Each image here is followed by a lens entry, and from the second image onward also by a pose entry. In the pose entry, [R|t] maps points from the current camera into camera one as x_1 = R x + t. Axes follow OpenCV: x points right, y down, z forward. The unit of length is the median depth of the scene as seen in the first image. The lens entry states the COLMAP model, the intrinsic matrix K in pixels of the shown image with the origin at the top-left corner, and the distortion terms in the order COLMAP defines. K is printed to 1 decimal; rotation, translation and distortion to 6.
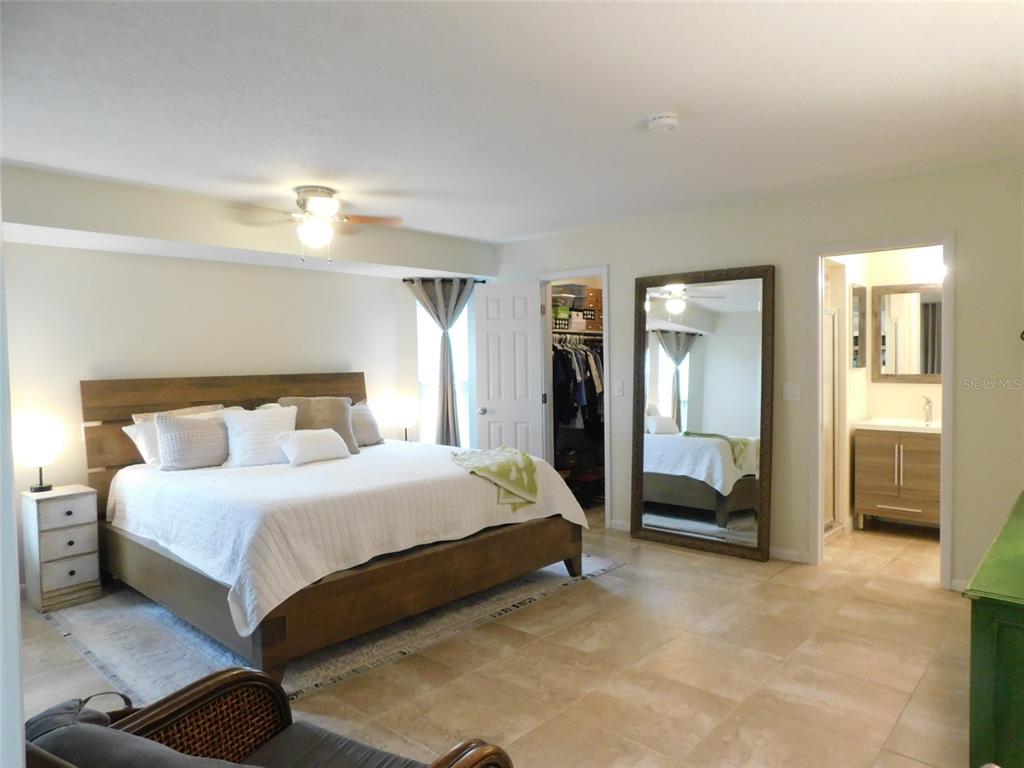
lens RADIAL K [[684.0, 0, 511.4], [0, 684.0, 383.1], [0, 0, 1]] dist [-0.061592, 0.041339]
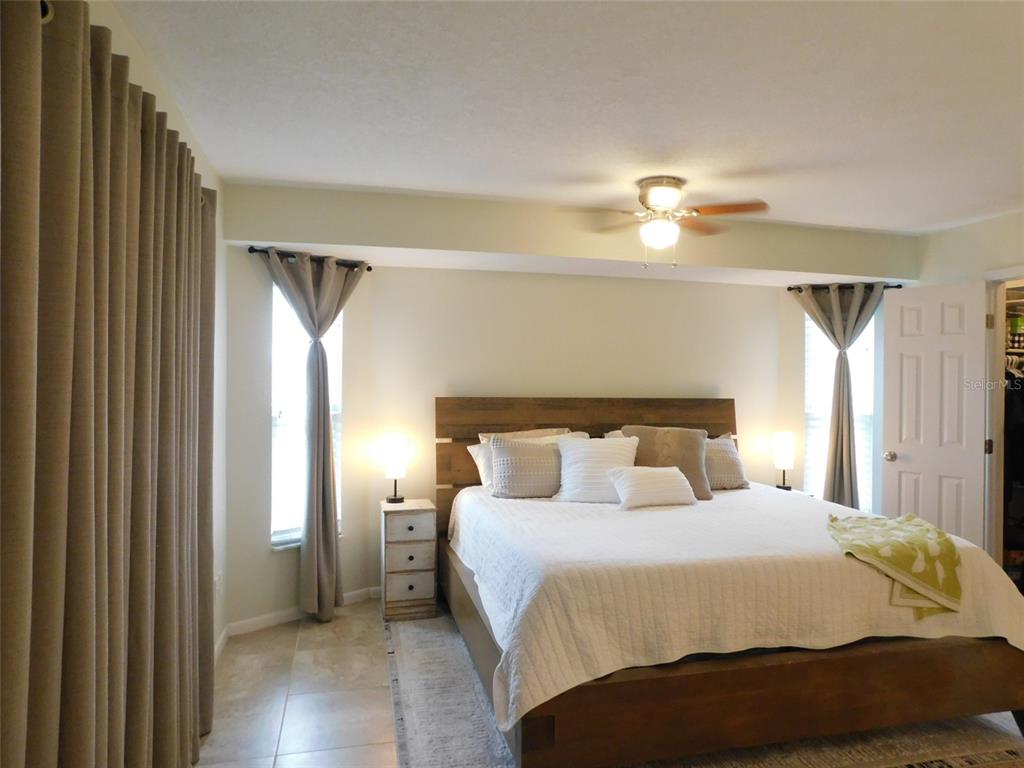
lens RADIAL K [[684.0, 0, 509.6], [0, 684.0, 378.9], [0, 0, 1]] dist [-0.061592, 0.041339]
pose [[0.830787, 0.025751, -0.555994, 0.028217], [-0.044782, 0.998783, -0.020656, -0.015452], [0.554786, 0.042059, 0.830930, 0.207141]]
